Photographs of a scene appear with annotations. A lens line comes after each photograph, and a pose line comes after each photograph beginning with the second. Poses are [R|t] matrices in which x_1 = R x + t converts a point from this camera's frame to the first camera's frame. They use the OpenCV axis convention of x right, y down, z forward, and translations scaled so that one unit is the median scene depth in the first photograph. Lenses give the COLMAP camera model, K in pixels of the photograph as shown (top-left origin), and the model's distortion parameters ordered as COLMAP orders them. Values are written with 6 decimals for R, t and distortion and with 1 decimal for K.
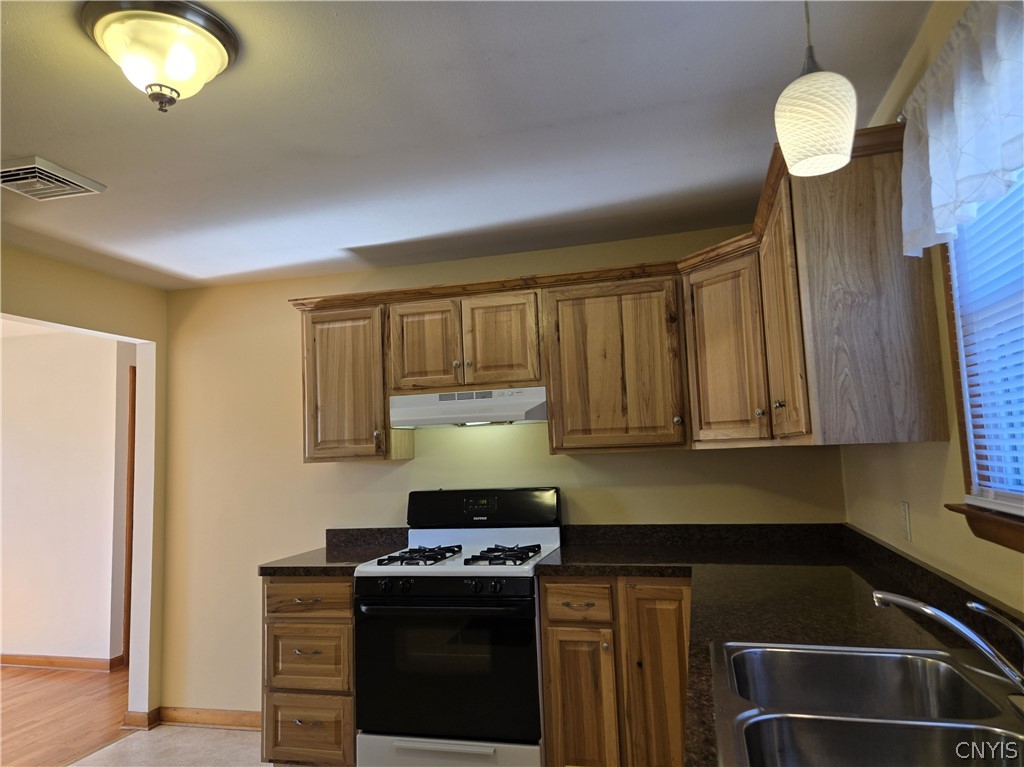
lens RADIAL K [[690.1, 0, 512.0], [0, 690.1, 383.5], [0, 0, 1]] dist [0.071393, -0.003310]
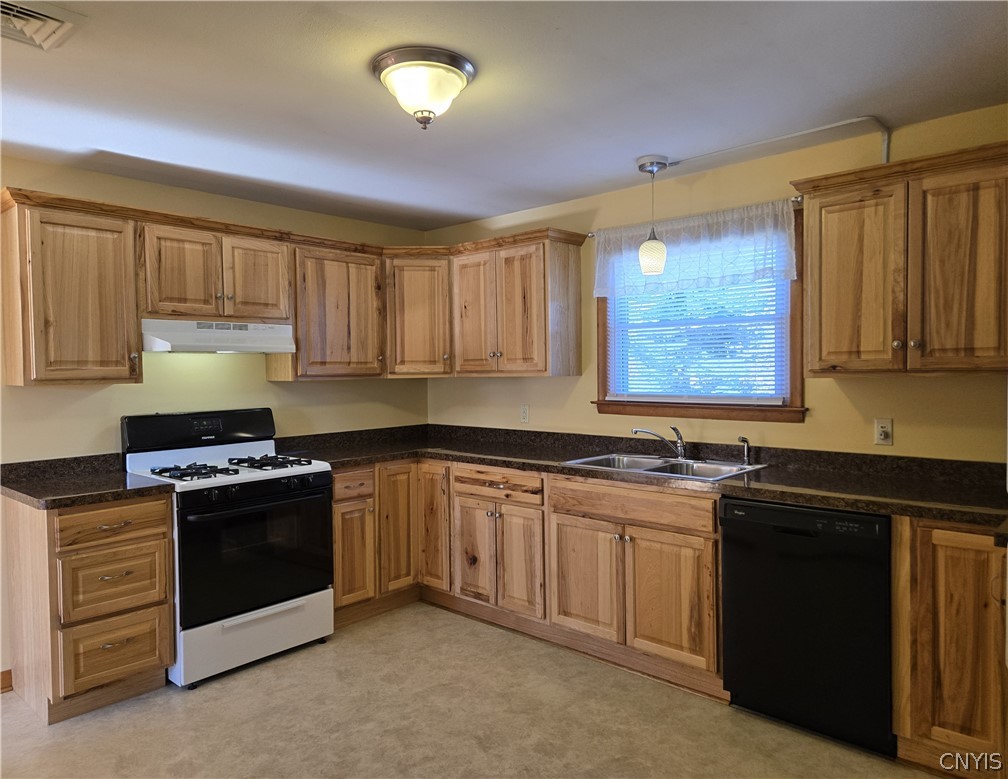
lens RADIAL K [[689.5, 0, 504.0], [0, 689.5, 389.5], [0, 0, 1]] dist [0.074014, -0.002778]
pose [[0.464615, 0.004480, 0.885502, -0.894565], [-0.093297, 0.994669, 0.043919, 0.029226], [-0.880584, -0.103020, 0.462556, 0.088621]]
